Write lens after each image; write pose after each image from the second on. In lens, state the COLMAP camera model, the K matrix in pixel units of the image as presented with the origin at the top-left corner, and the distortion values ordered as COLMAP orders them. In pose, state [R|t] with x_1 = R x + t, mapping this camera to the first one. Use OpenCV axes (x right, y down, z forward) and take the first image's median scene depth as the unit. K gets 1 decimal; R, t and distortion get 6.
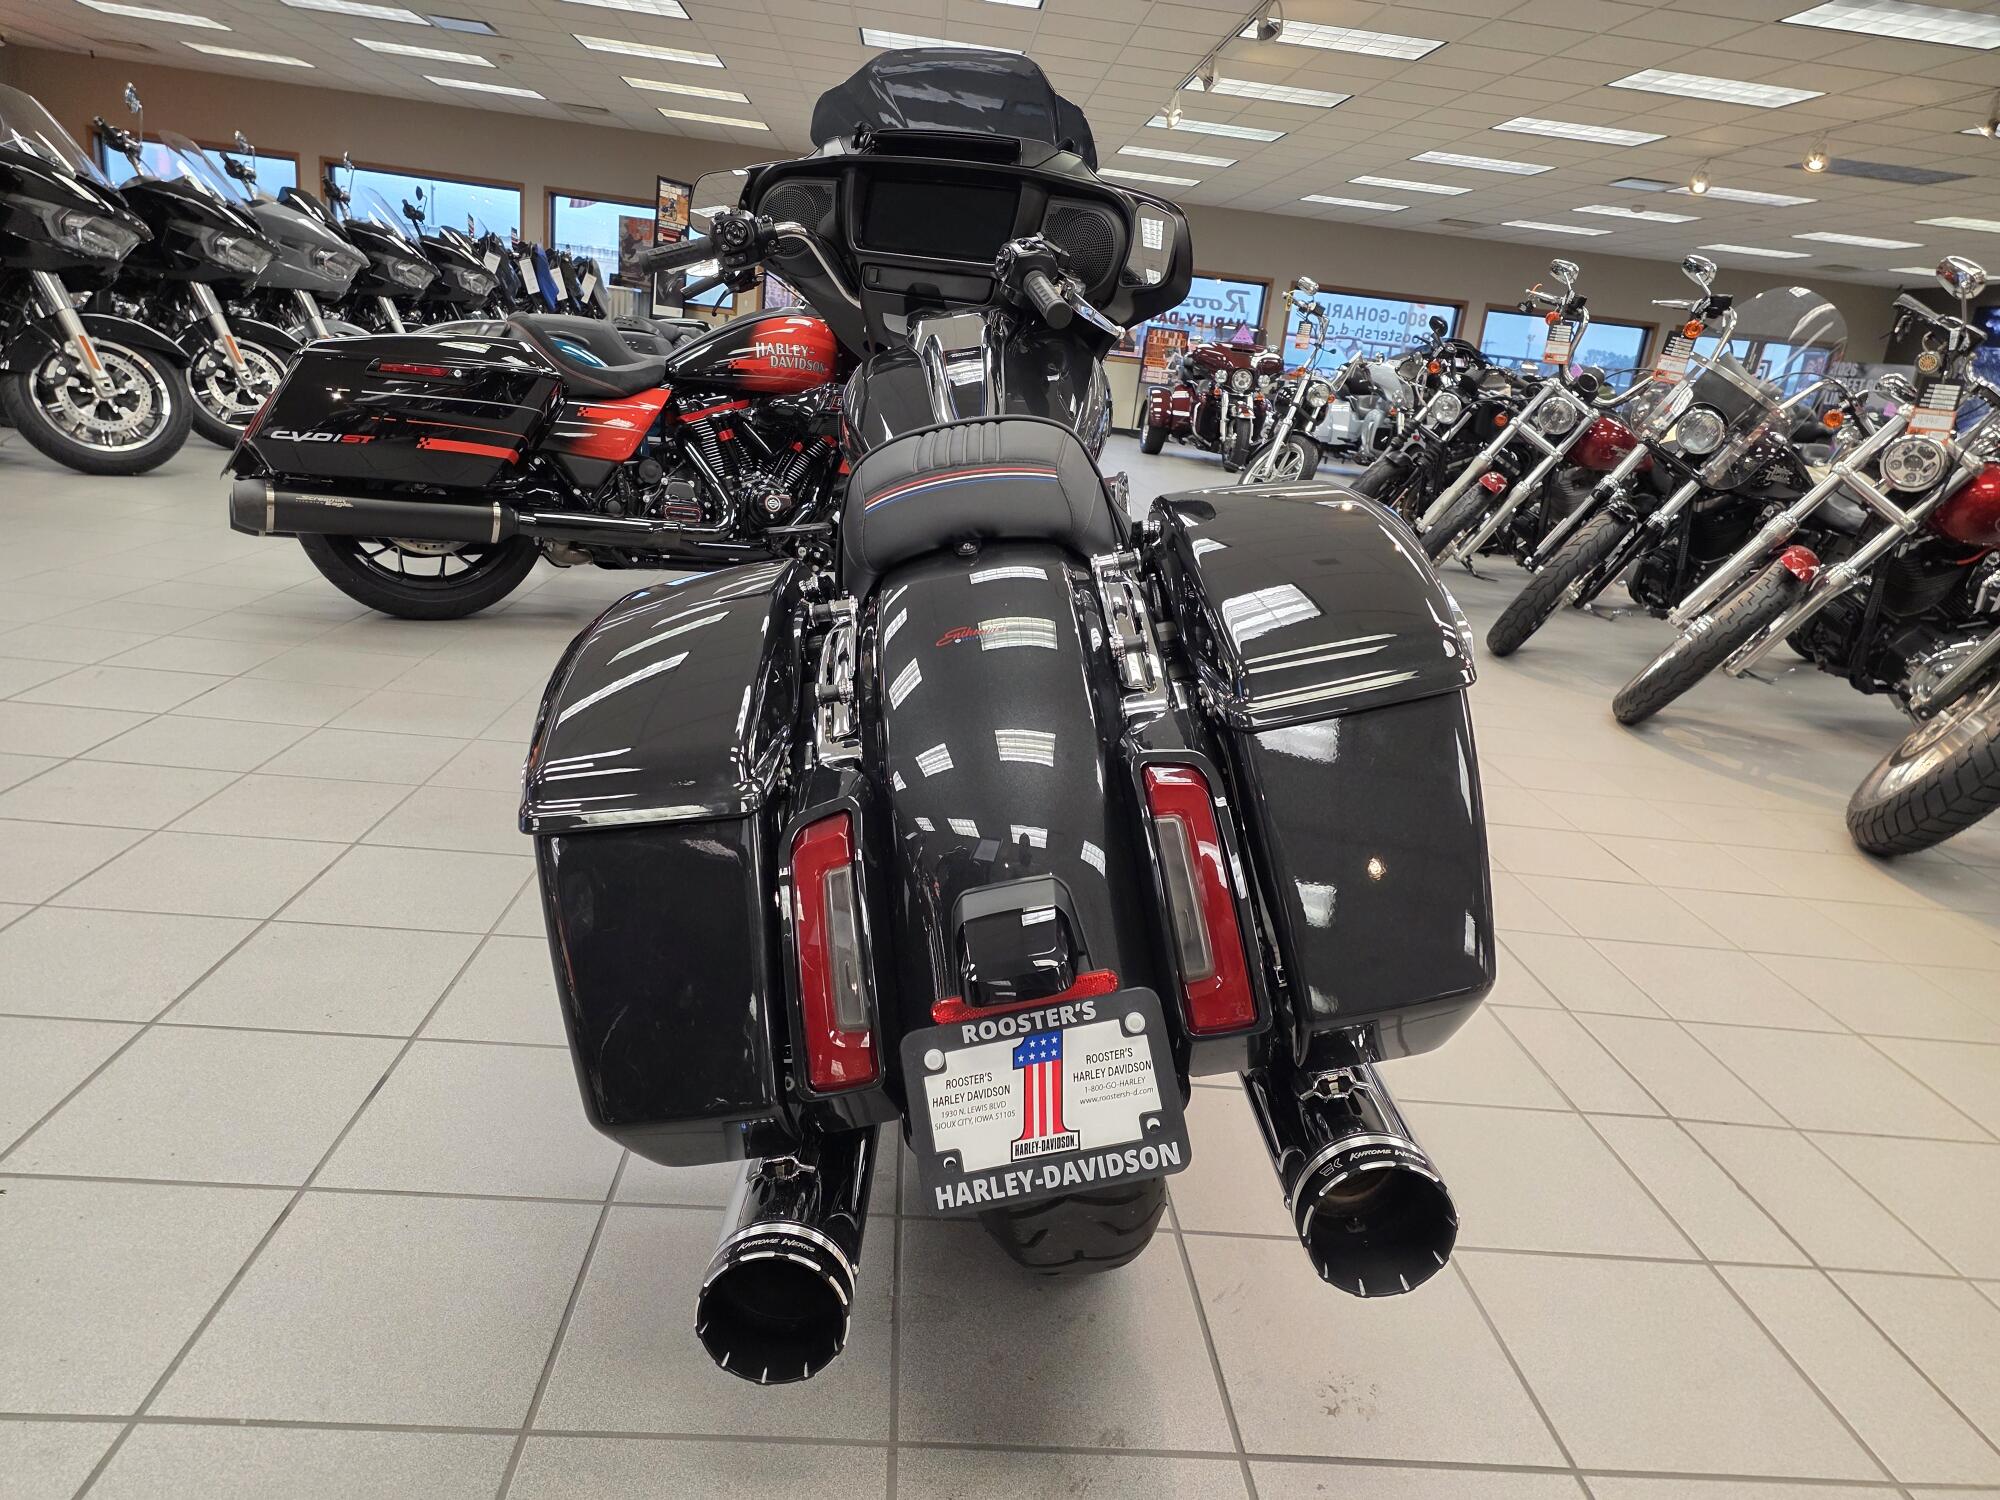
lens RADIAL K [[1331.8, 0, 1014.6], [0, 1331.8, 744.4], [0, 0, 1]] dist [0.071851, -0.063254]
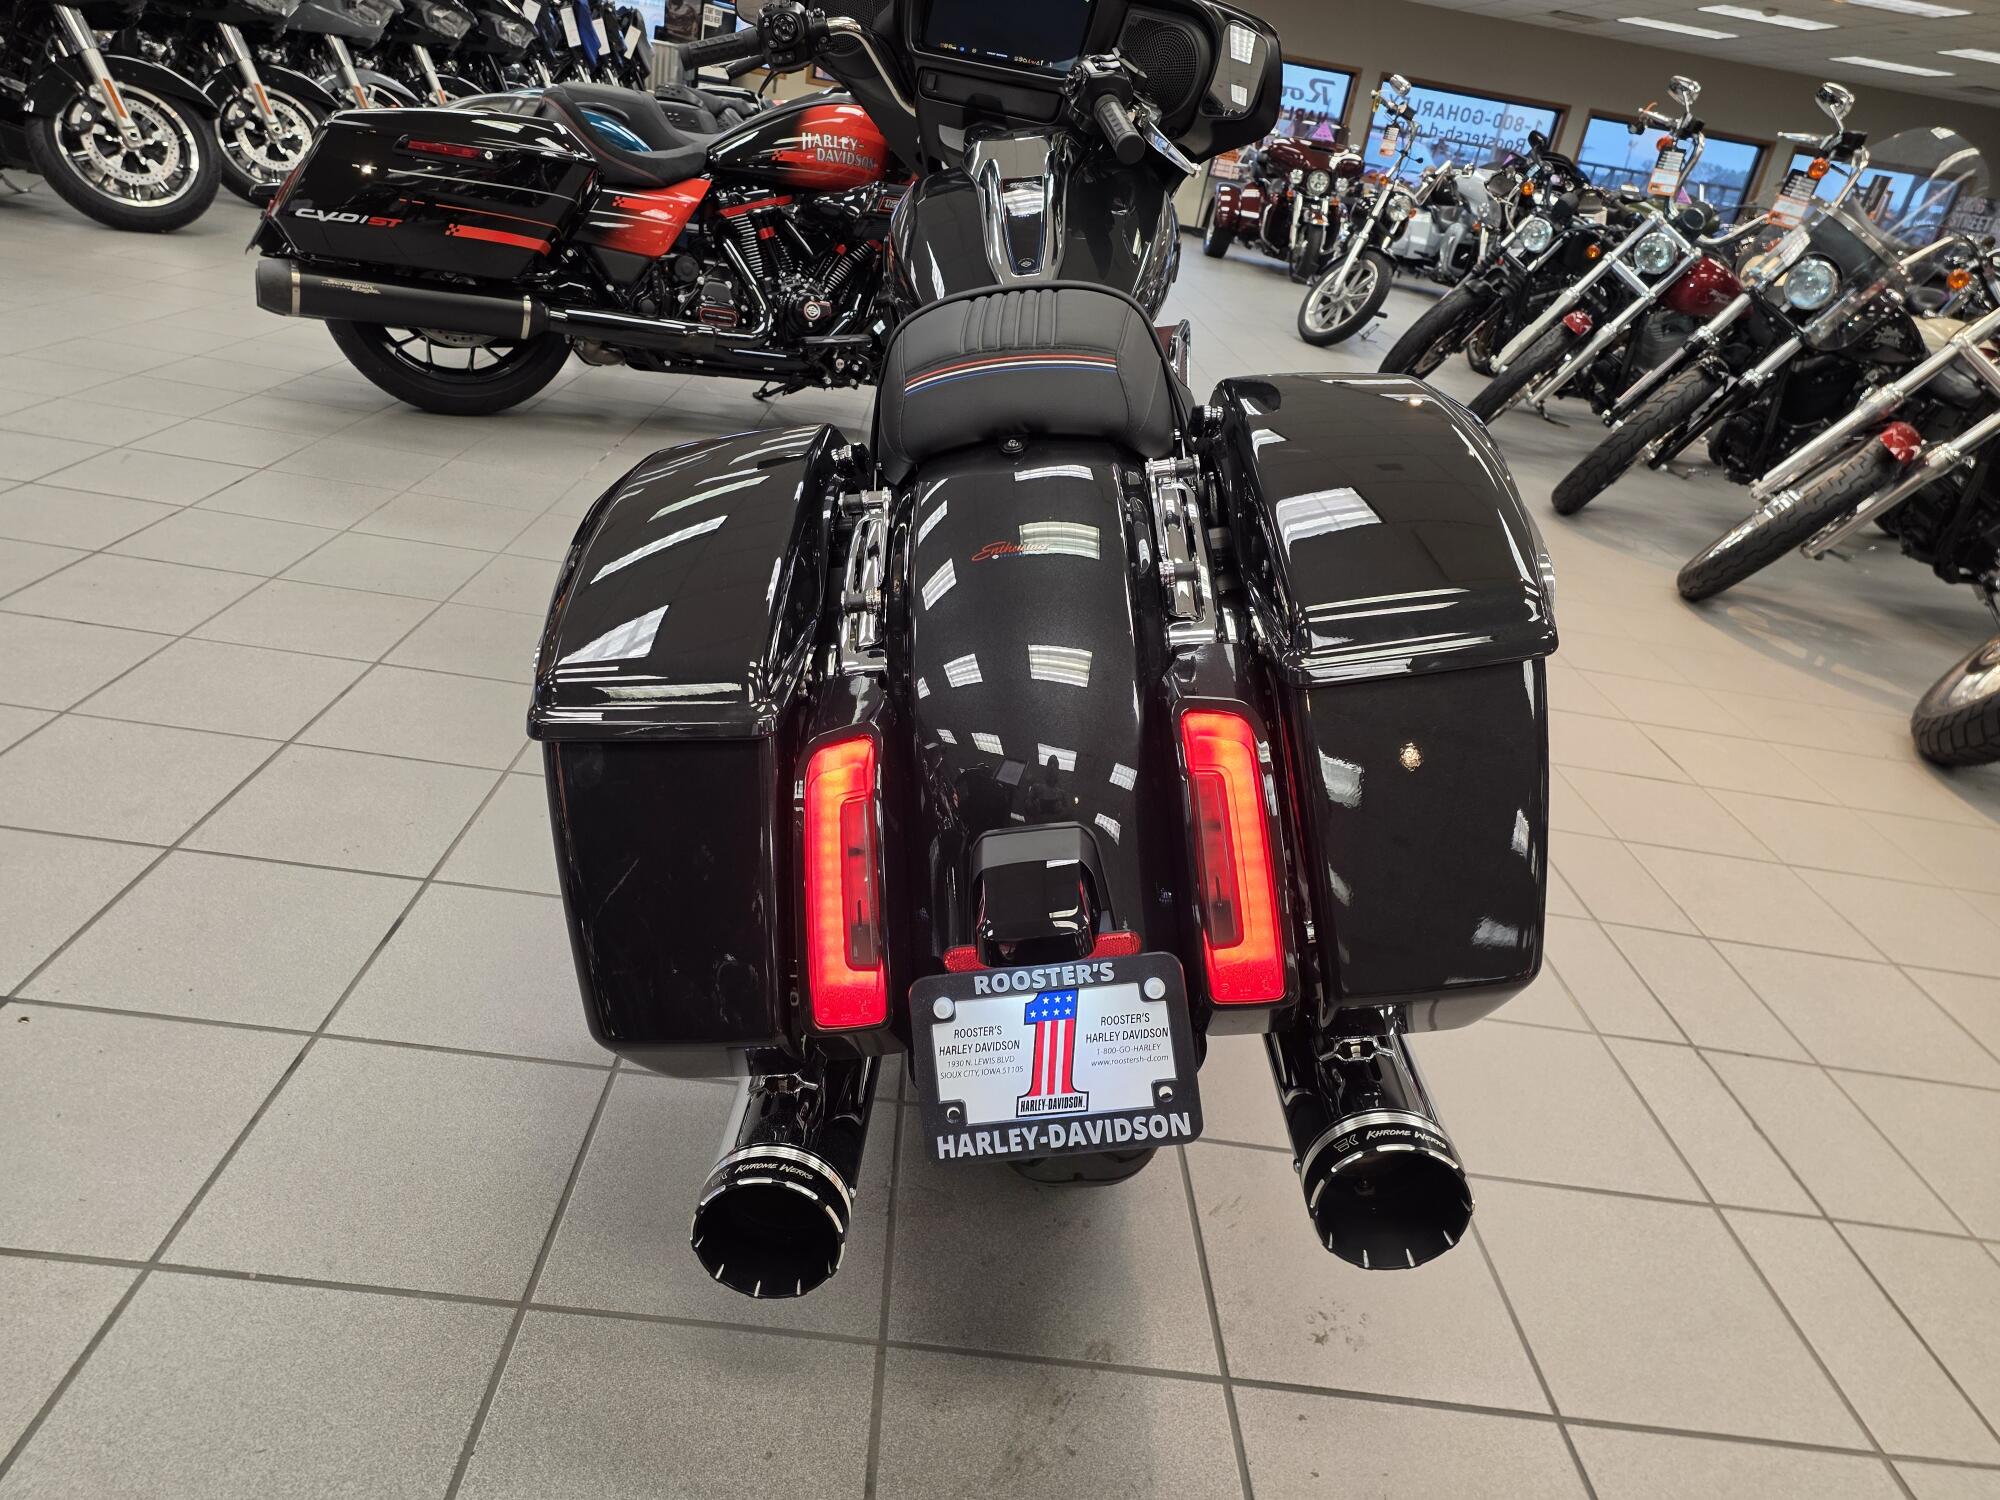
lens RADIAL K [[1345.9, 0, 994.5], [0, 1345.9, 720.5], [0, 0, 1]] dist [0.049170, -0.034936]
pose [[0.997158, 0.068687, -0.030959, -0.001862], [-0.064191, 0.989670, 0.128193, -0.023839], [0.039445, -0.125841, 0.991266, 0.015167]]
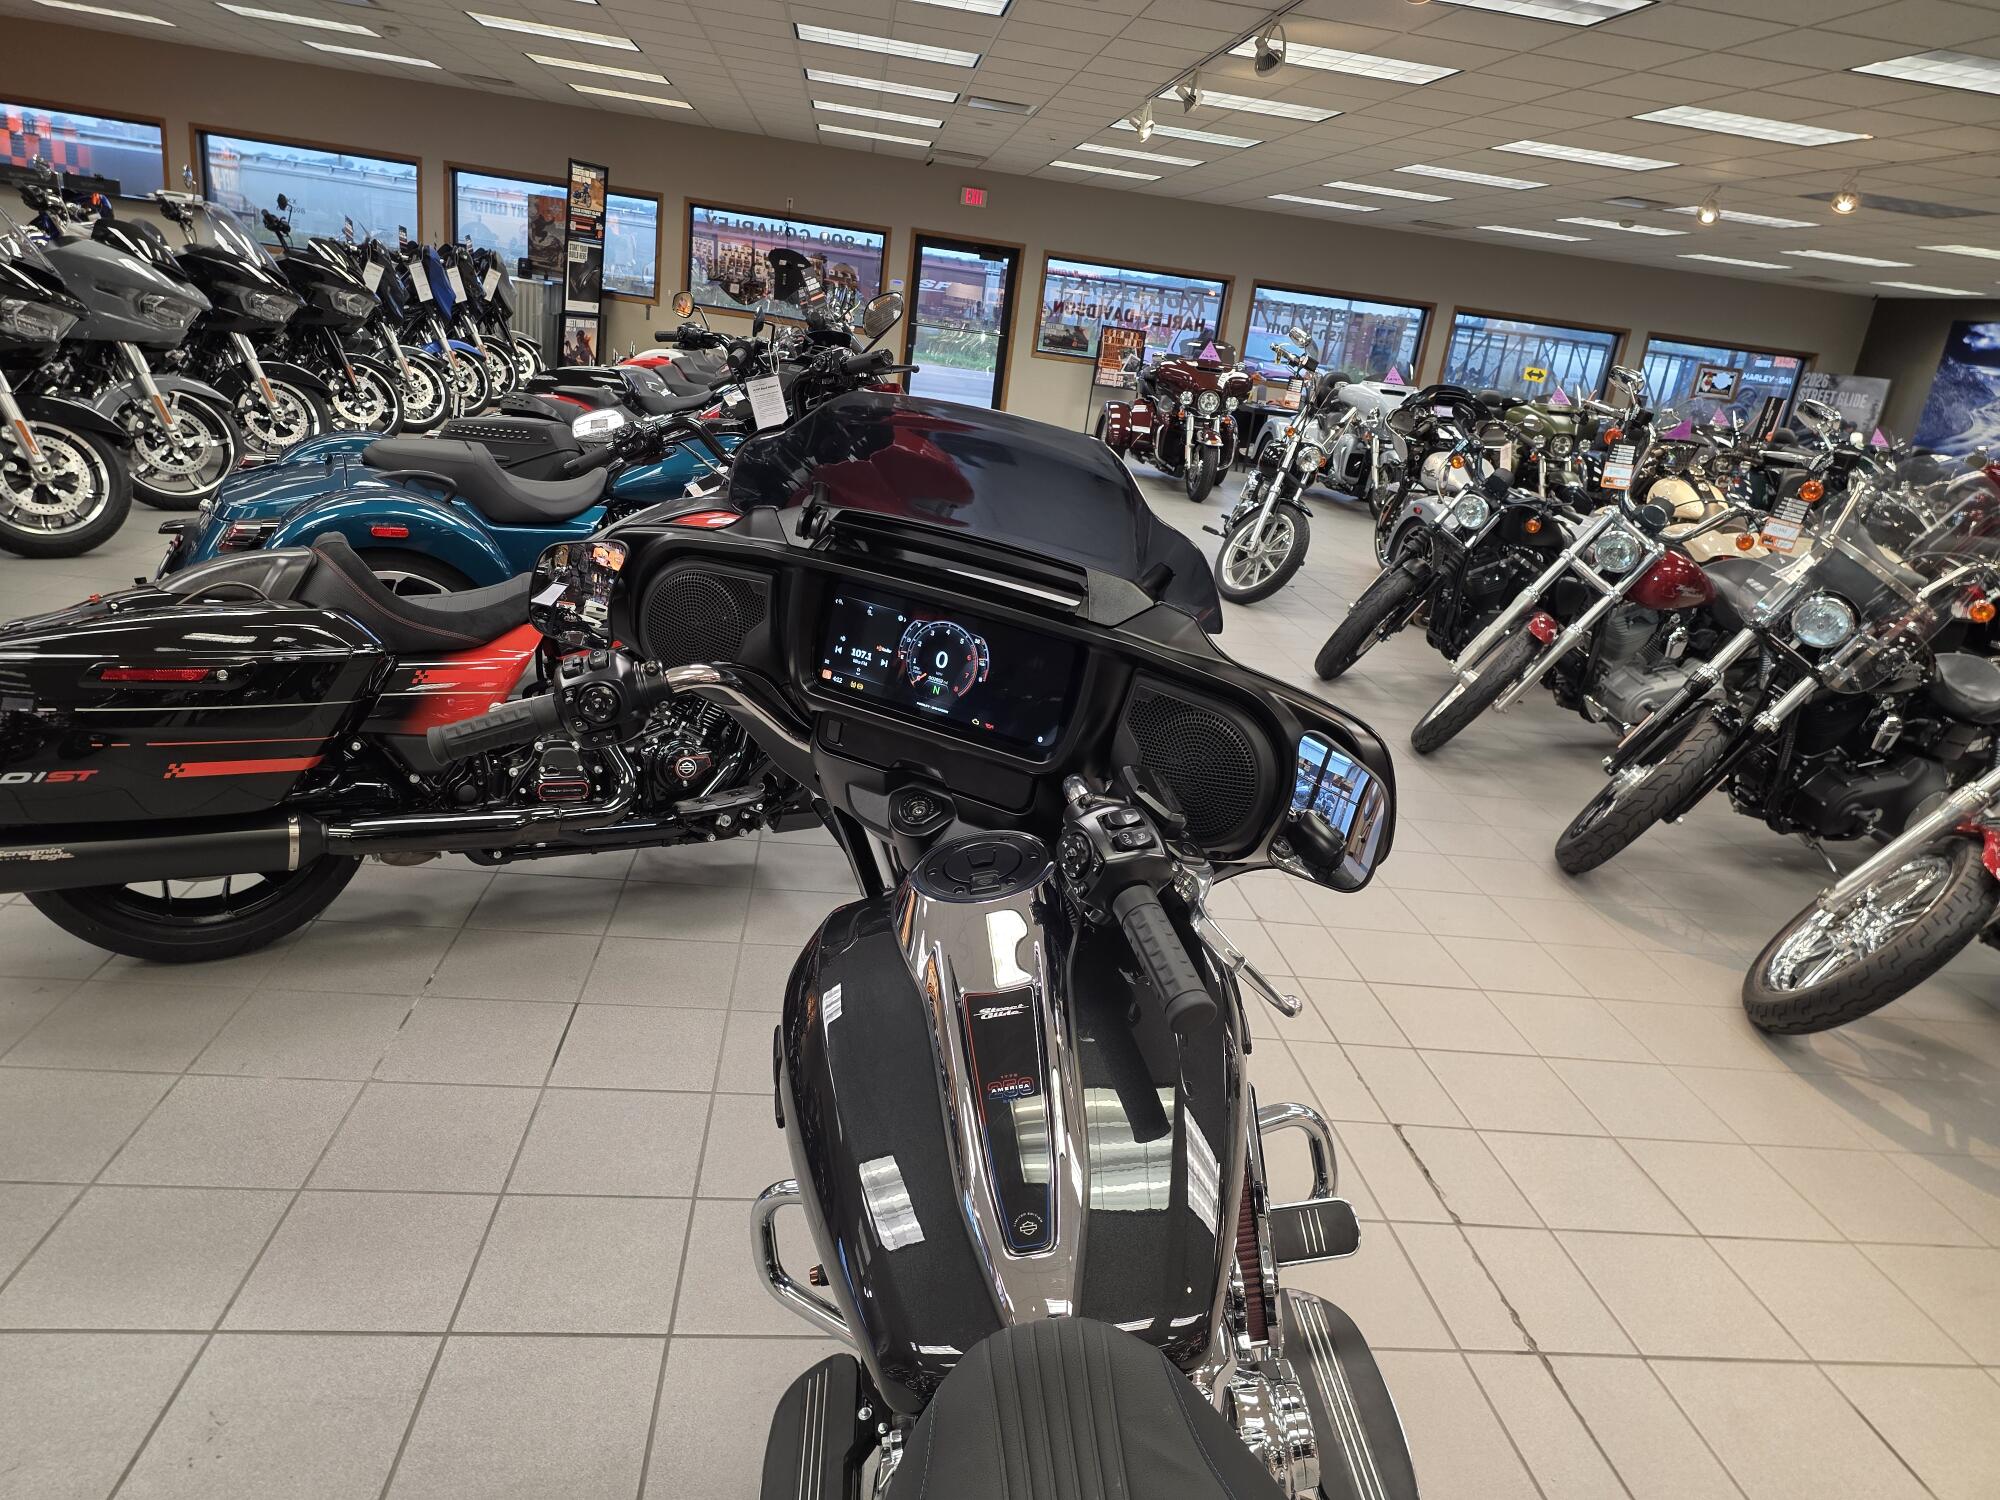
lens RADIAL K [[1331.8, 0, 1014.6], [0, 1331.8, 744.4], [0, 0, 1]] dist [0.071851, -0.063254]
pose [[0.998830, 0.000808, 0.048352, -0.031990], [-0.002489, 0.999394, 0.034710, -0.225550], [-0.048295, -0.034789, 0.998227, 0.240190]]
